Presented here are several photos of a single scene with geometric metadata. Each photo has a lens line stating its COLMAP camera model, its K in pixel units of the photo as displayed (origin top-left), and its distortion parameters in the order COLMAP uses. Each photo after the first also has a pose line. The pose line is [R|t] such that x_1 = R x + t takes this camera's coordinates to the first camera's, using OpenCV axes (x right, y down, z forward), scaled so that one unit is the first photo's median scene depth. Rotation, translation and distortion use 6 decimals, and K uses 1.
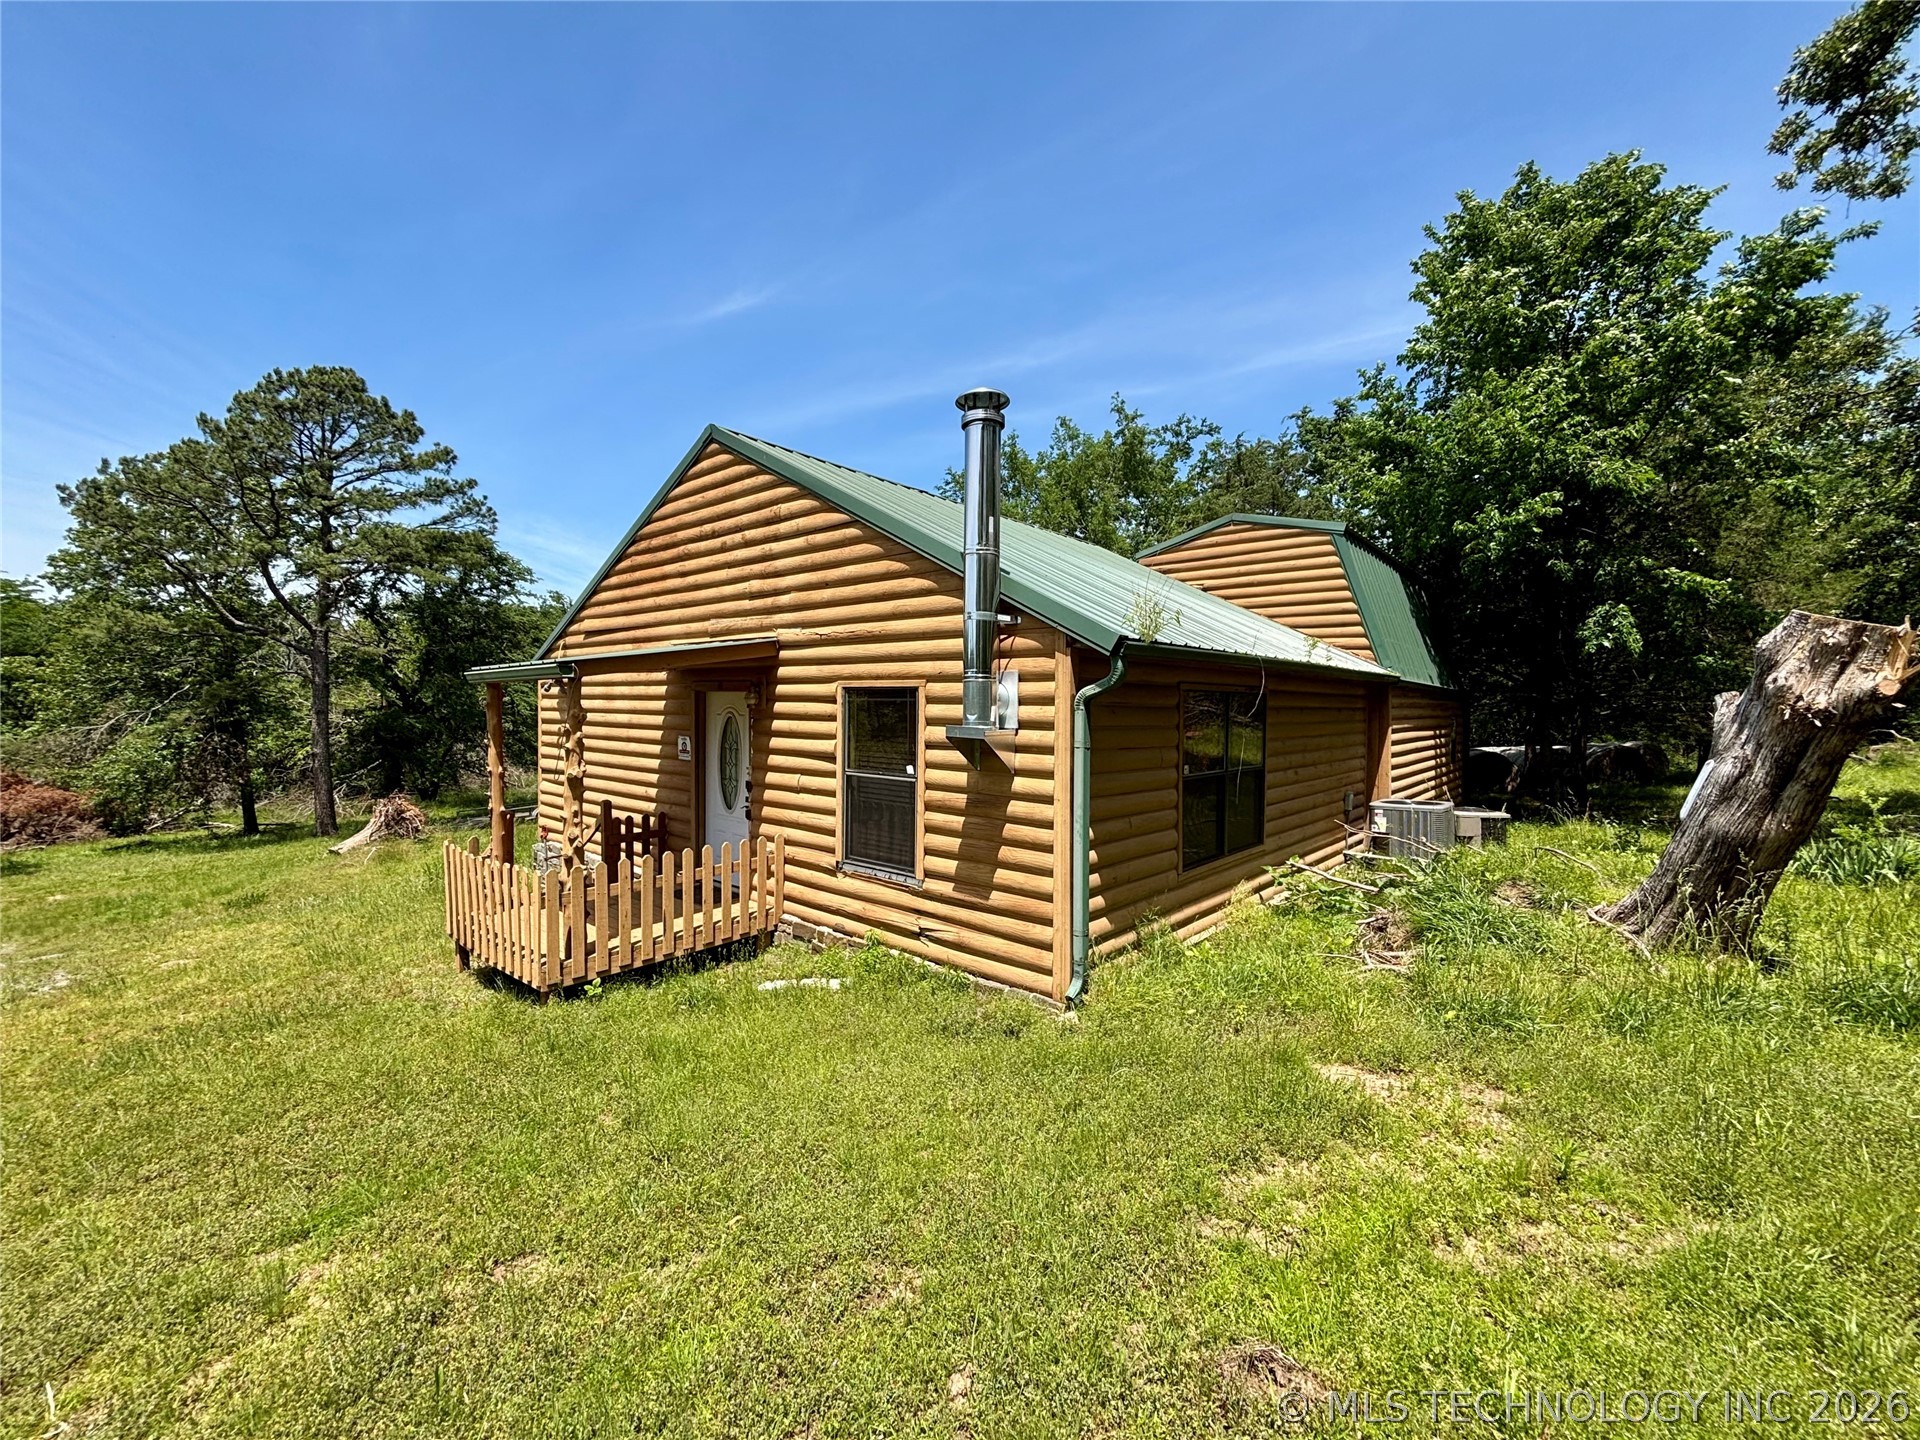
lens RADIAL K [[776.3, 0, 948.3], [0, 776.3, 717.8], [0, 0, 1]] dist [0.002202, 0.000284]
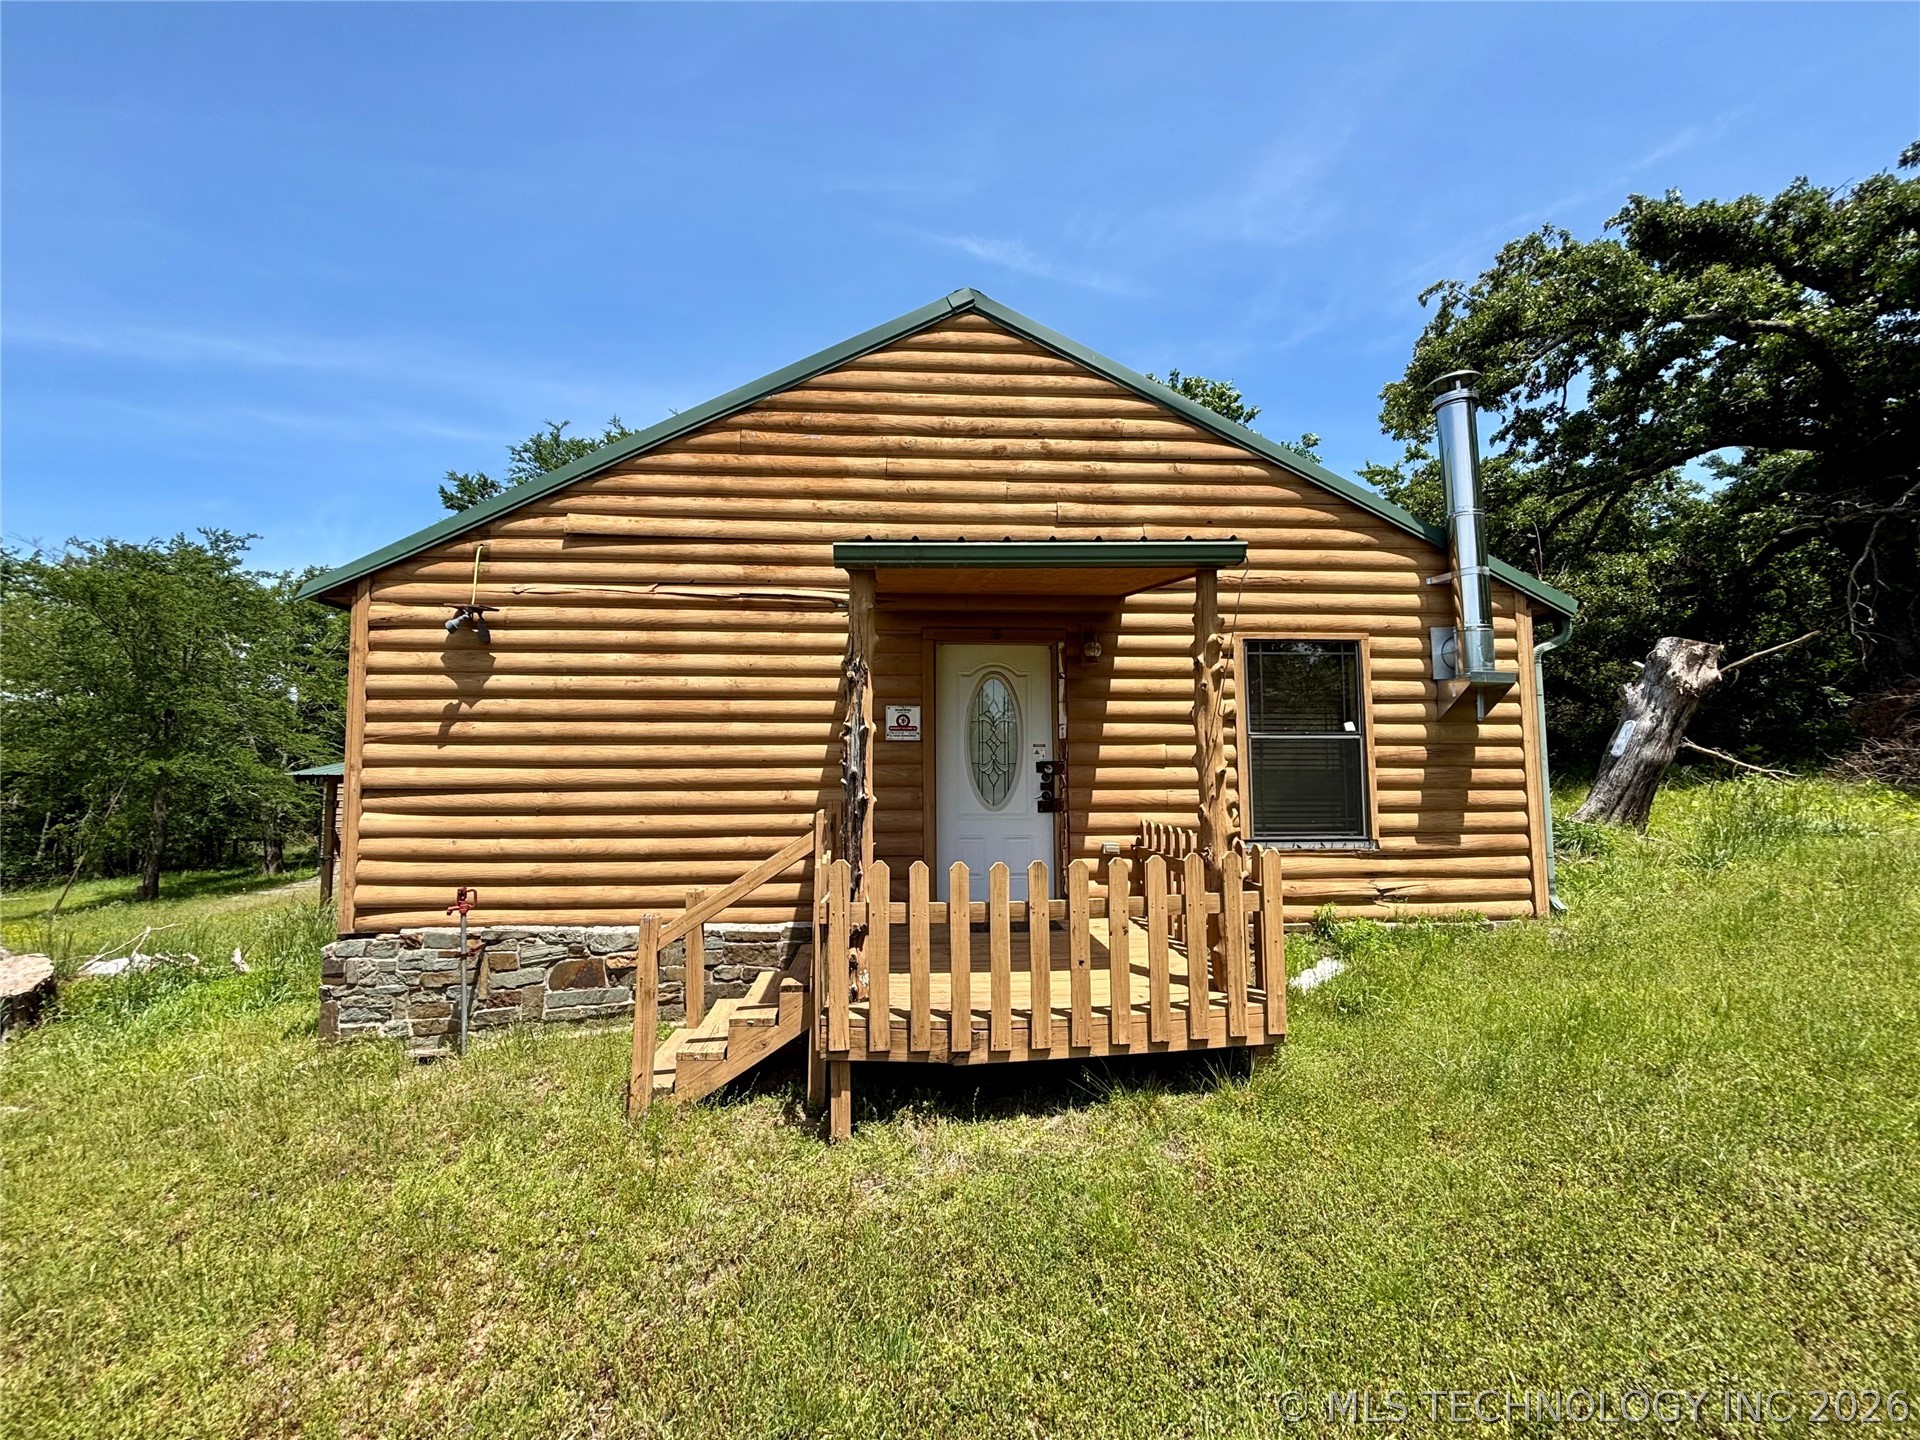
lens RADIAL K [[752.5, 0, 964.5], [0, 752.5, 713.4], [0, 0, 1]] dist [0.001758, 0.000143]
pose [[0.718880, 0.040211, 0.693970, -1.052498], [0.020871, 0.996627, -0.079369, 0.116804], [-0.694821, 0.071541, 0.715616, 0.676600]]
